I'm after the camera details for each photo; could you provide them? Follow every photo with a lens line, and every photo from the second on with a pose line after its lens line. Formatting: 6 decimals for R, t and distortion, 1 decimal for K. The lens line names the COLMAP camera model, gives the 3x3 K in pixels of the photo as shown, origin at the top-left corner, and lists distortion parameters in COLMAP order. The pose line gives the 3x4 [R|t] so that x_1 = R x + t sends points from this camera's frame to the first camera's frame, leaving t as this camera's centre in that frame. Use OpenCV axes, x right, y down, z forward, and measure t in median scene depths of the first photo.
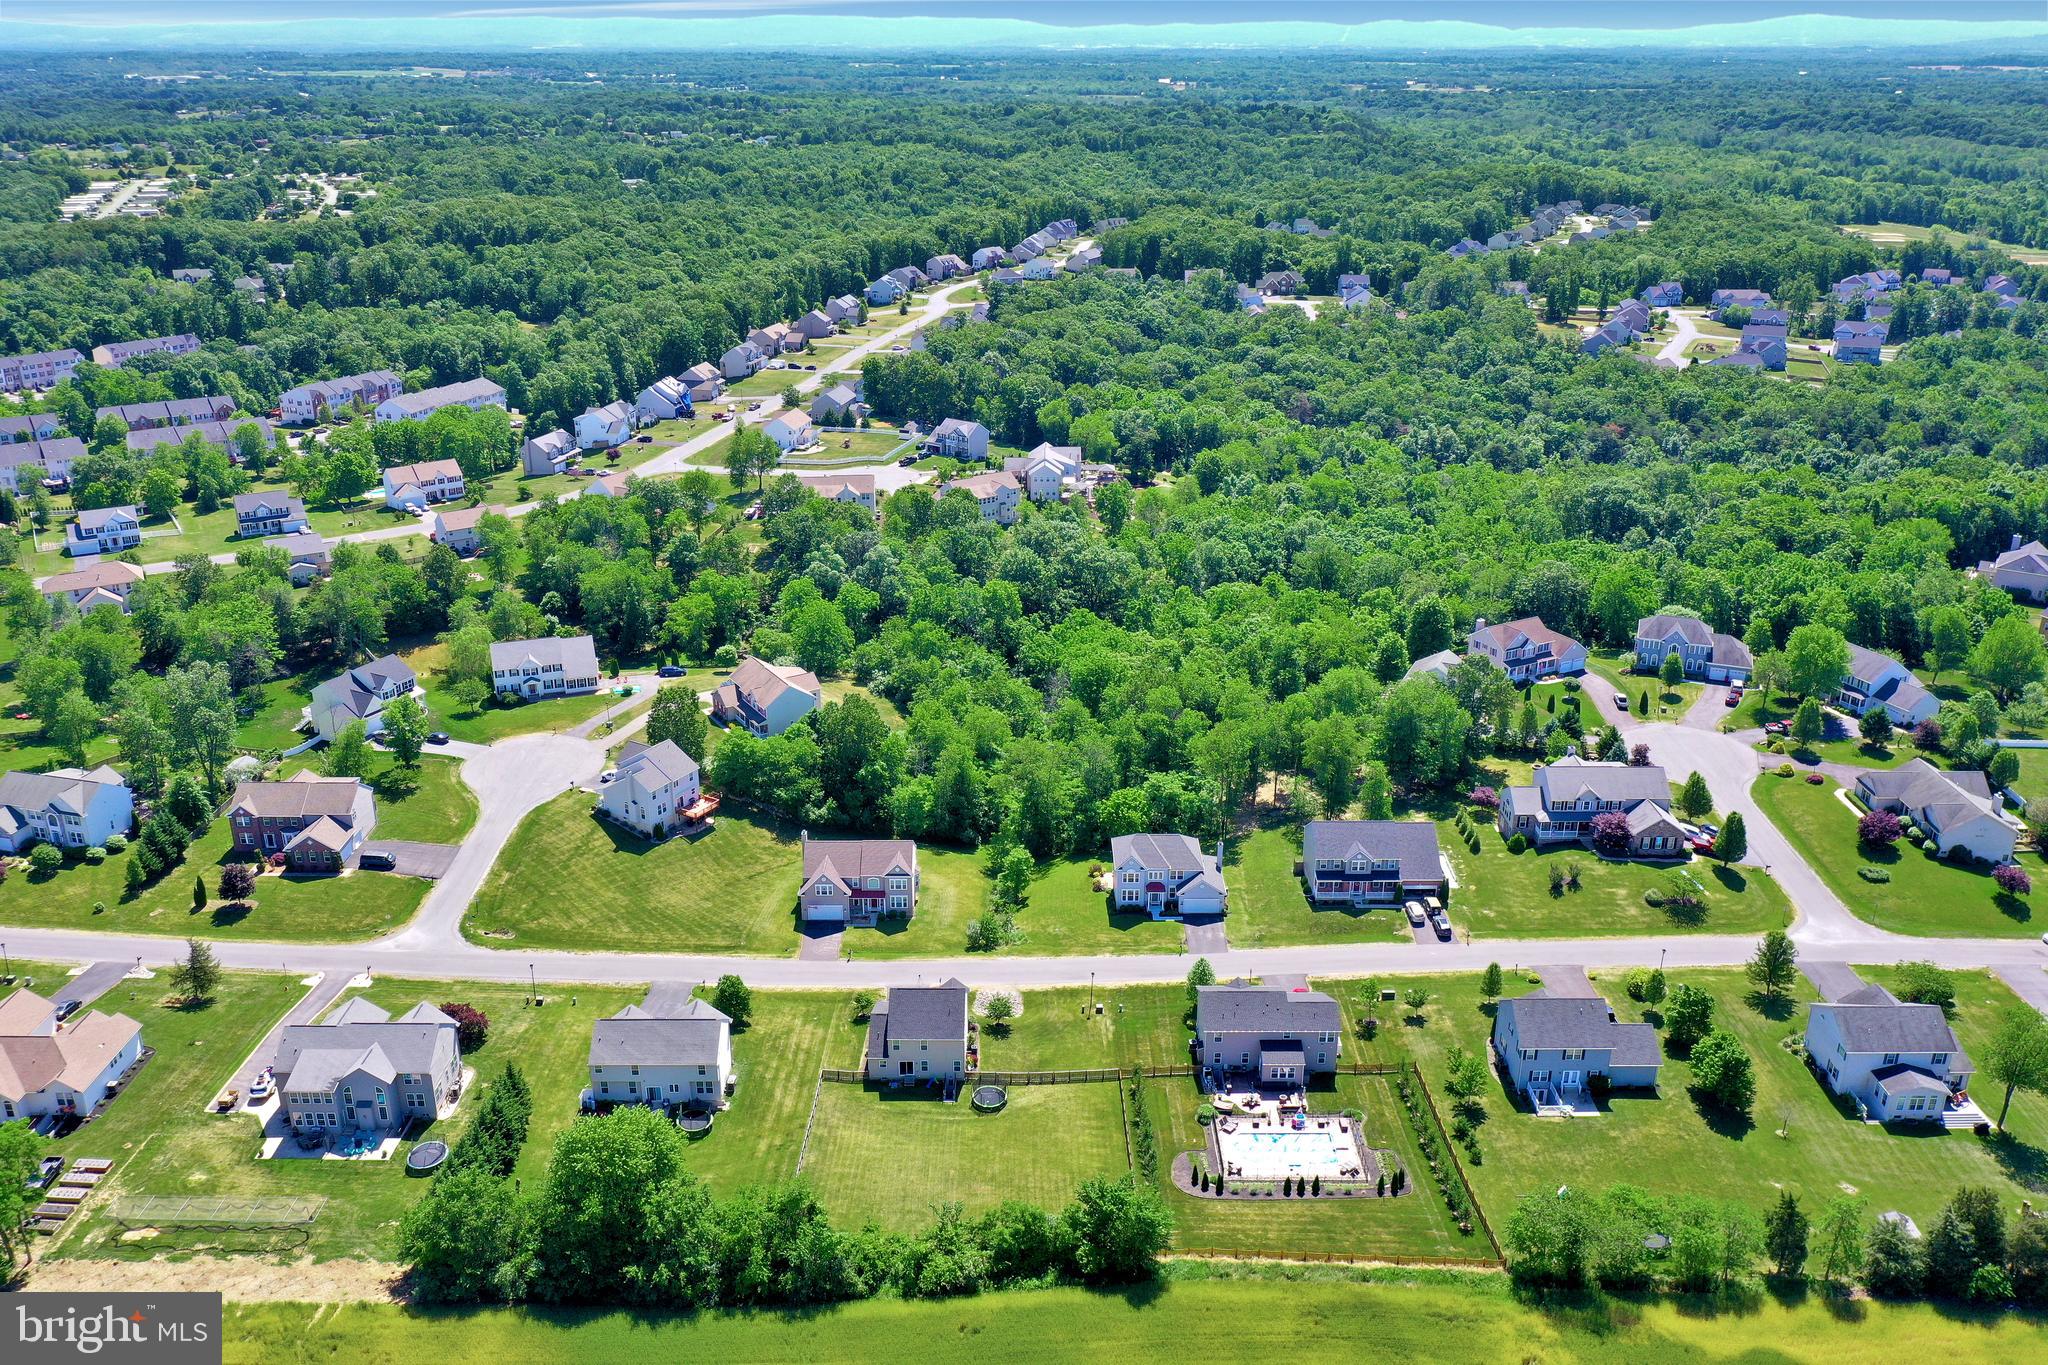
lens RADIAL K [[1611.5, 0, 1010.9], [0, 1611.5, 680.5], [0, 0, 1]] dist [-0.004758, -0.001860]
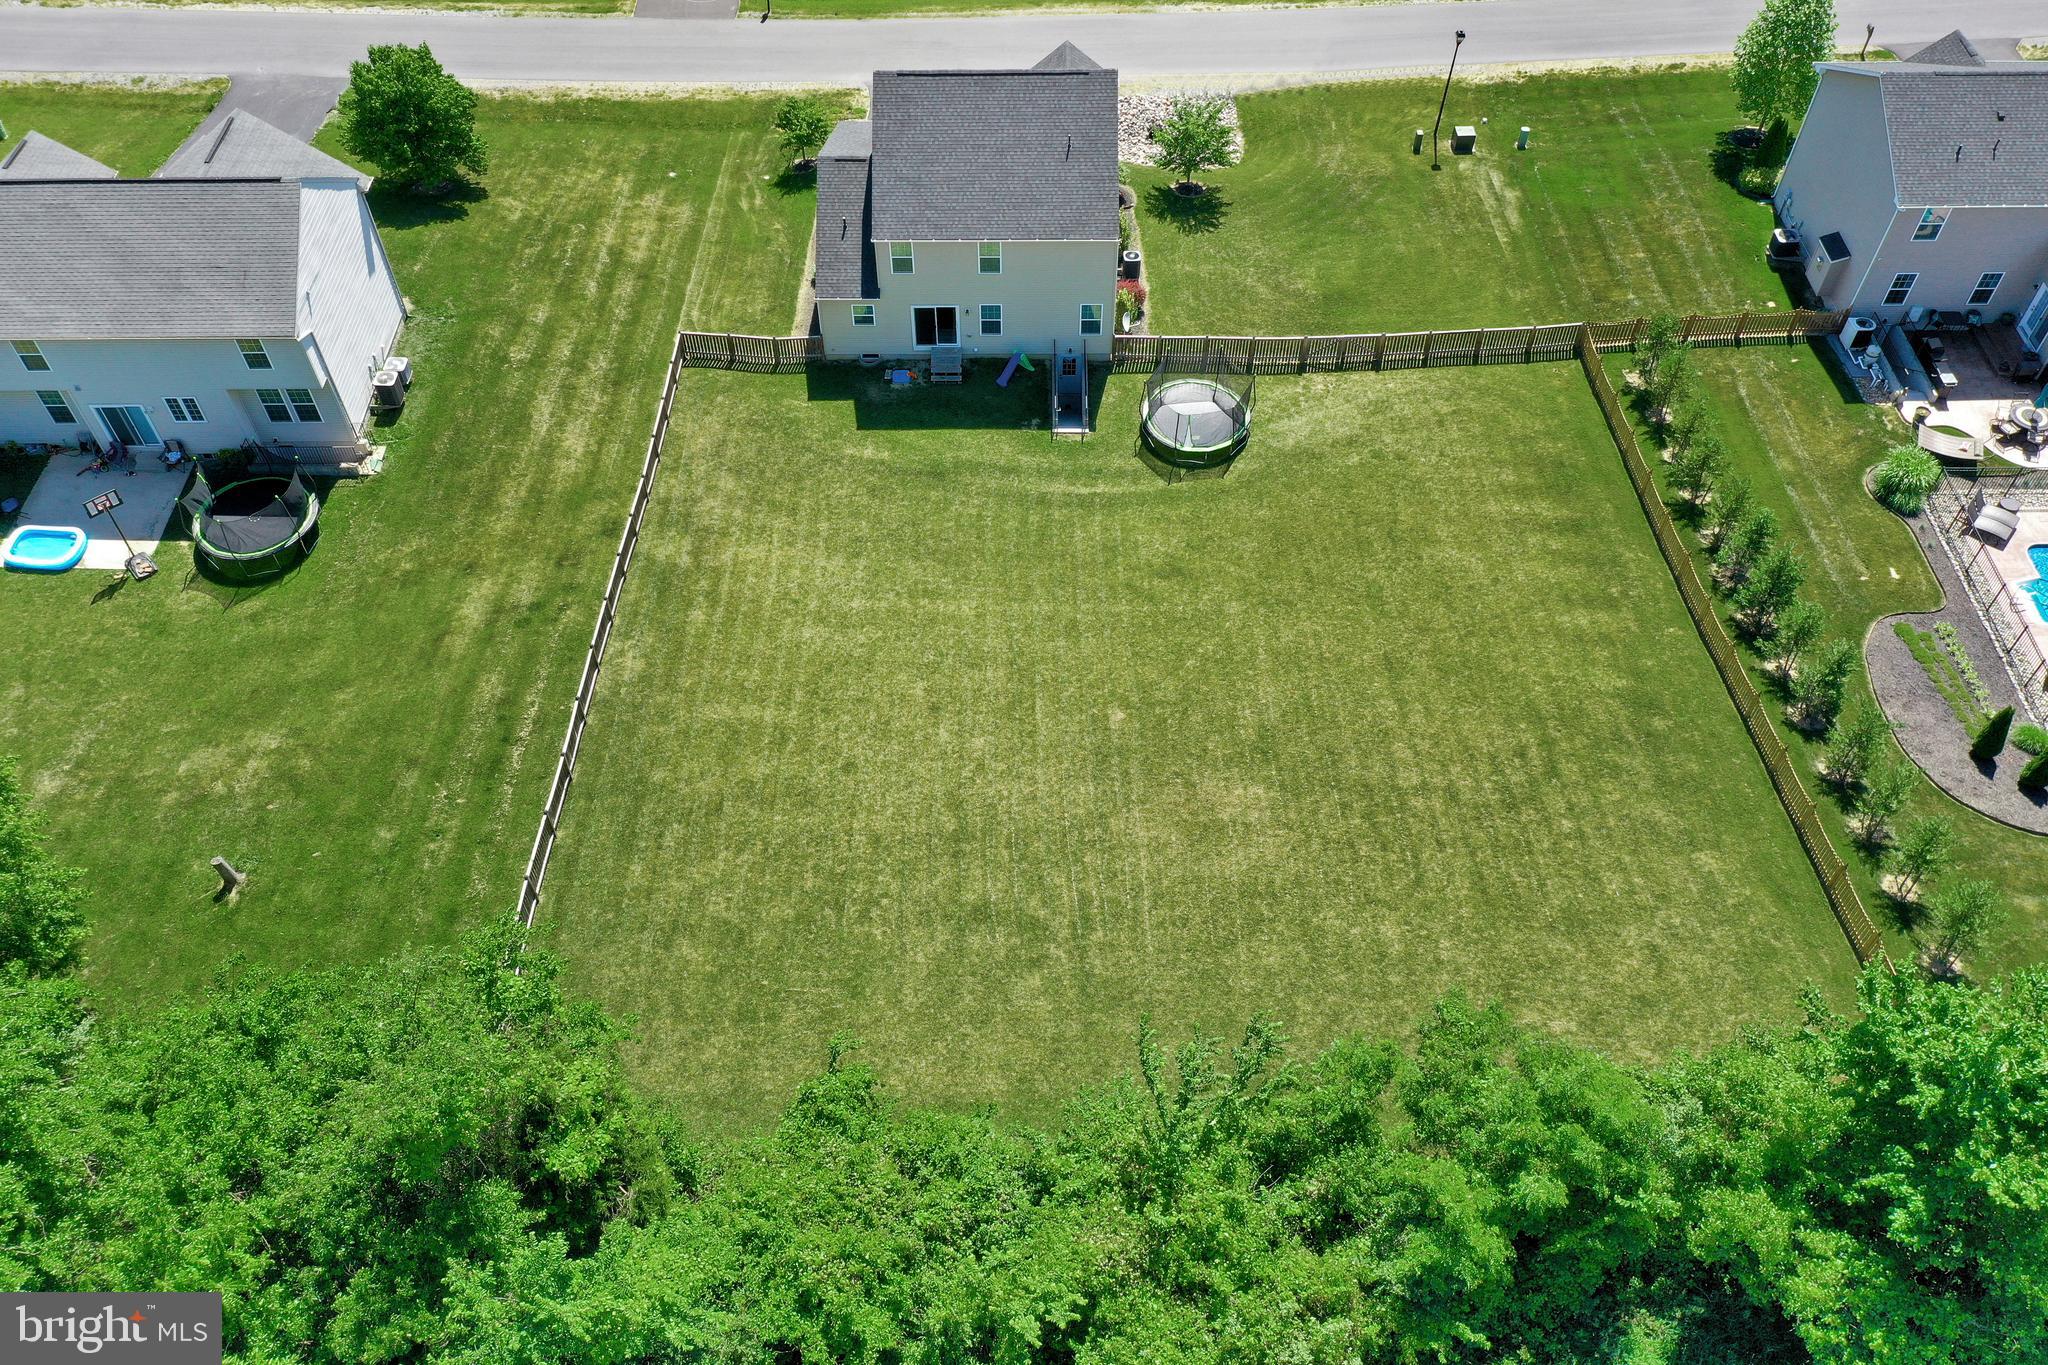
lens RADIAL K [[1612.0, 0, 1024.0], [0, 1612.0, 682.5], [0, 0, 1]] dist [-0.006806, 0.004100]
pose [[0.999952, -0.009576, 0.002289, -0.044355], [0.007232, 0.872111, 0.489255, 0.131861], [-0.006682, -0.489214, 0.872138, 0.623194]]
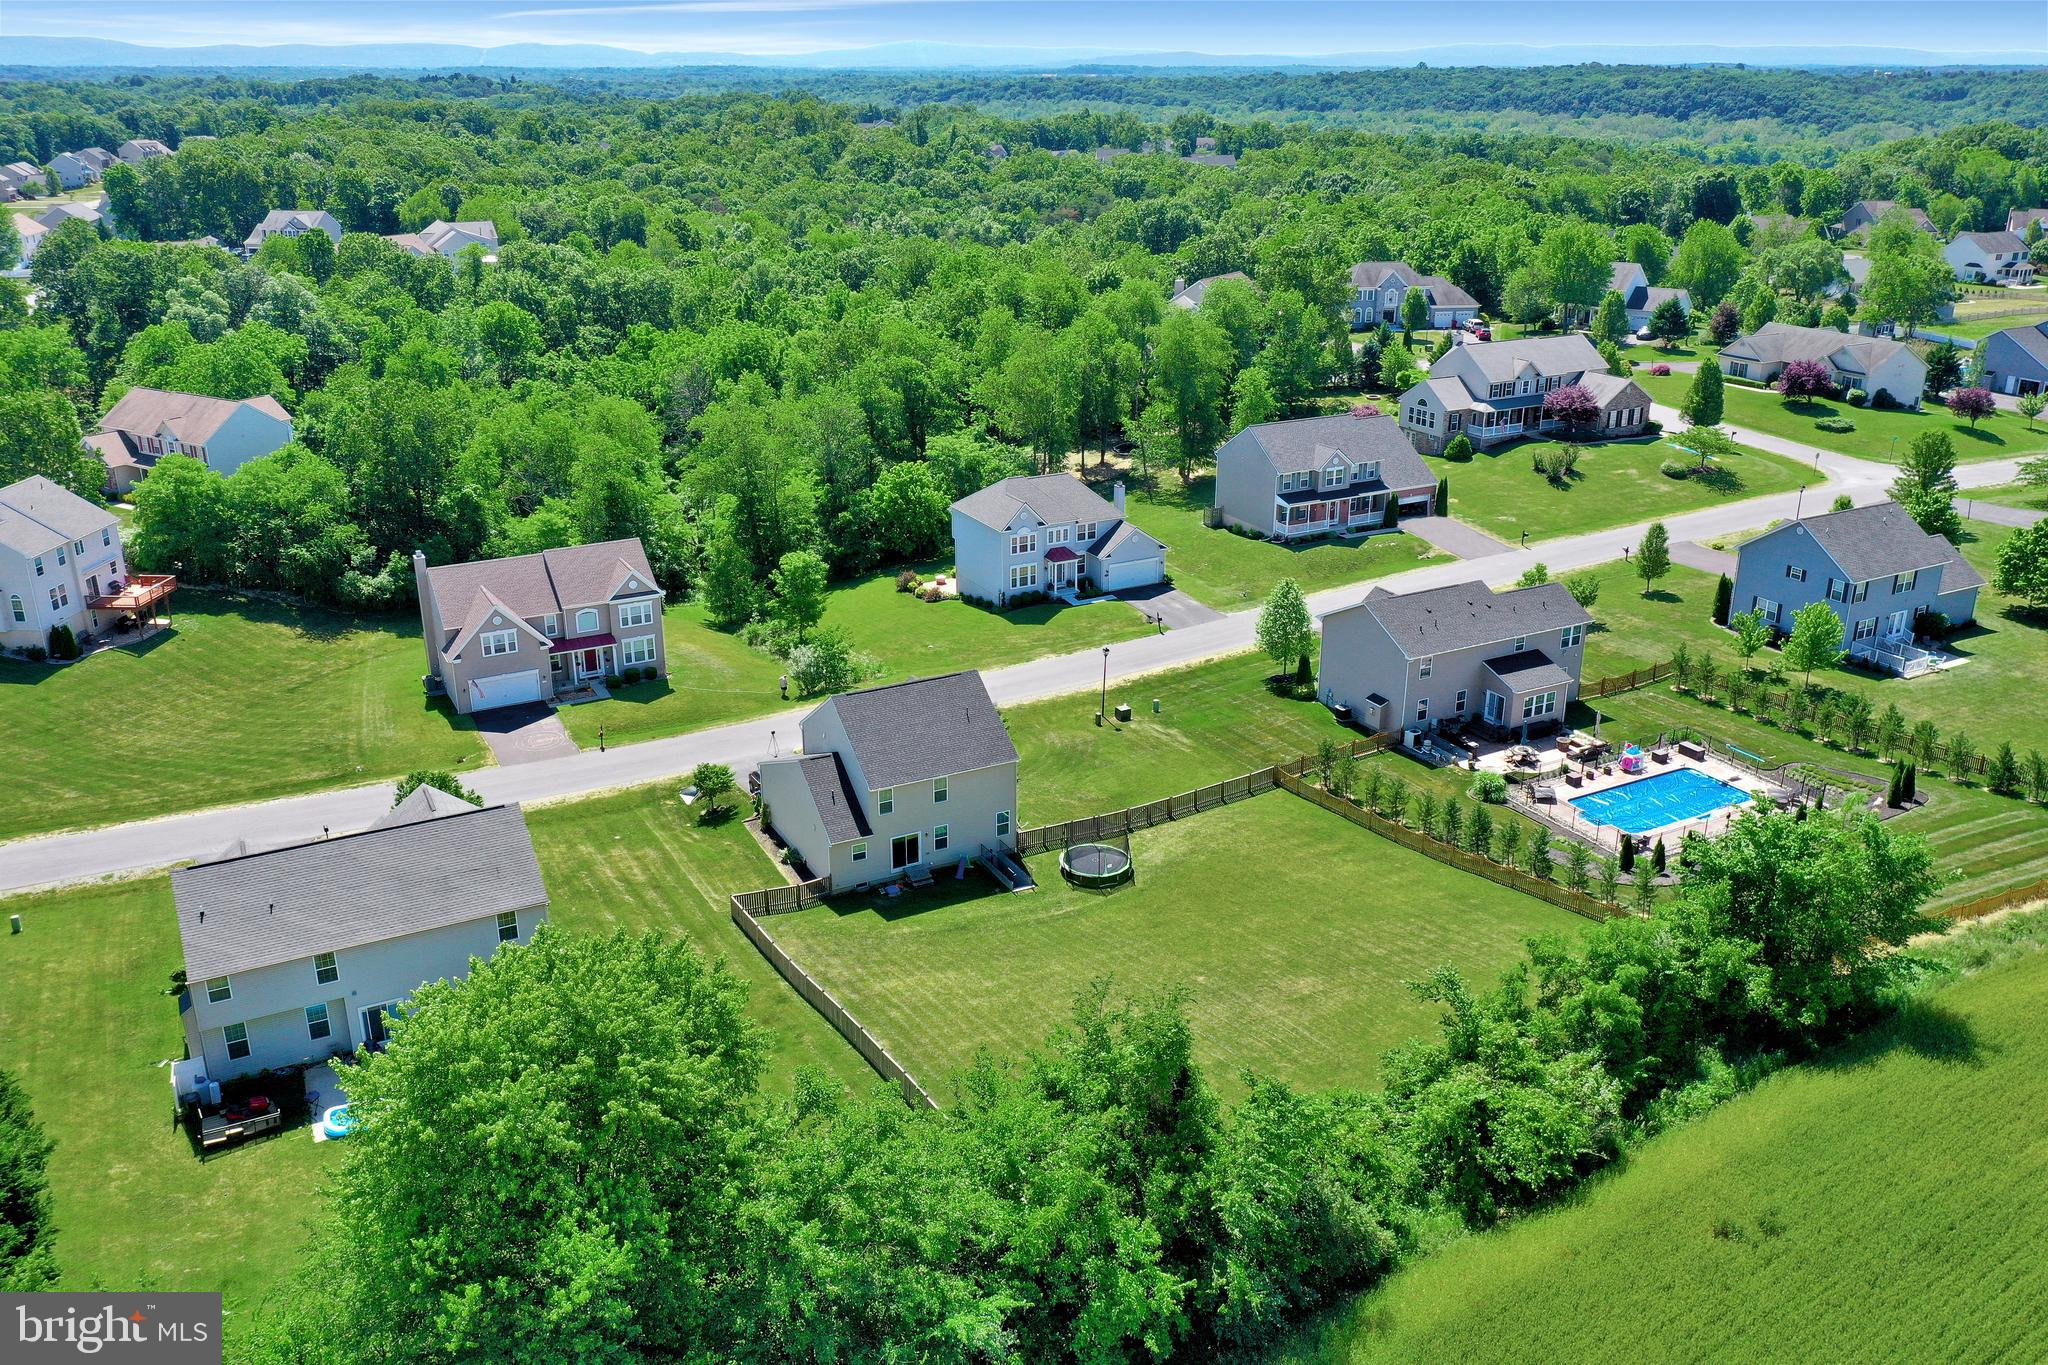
lens RADIAL K [[1612.0, 0, 1024.0], [0, 1612.0, 682.5], [0, 0, 1]] dist [-0.006806, 0.004100]
pose [[0.880416, -0.167376, 0.443682, -0.214753], [0.172393, 0.984591, 0.029345, 0.169590], [-0.441757, 0.050652, 0.895704, 0.517146]]
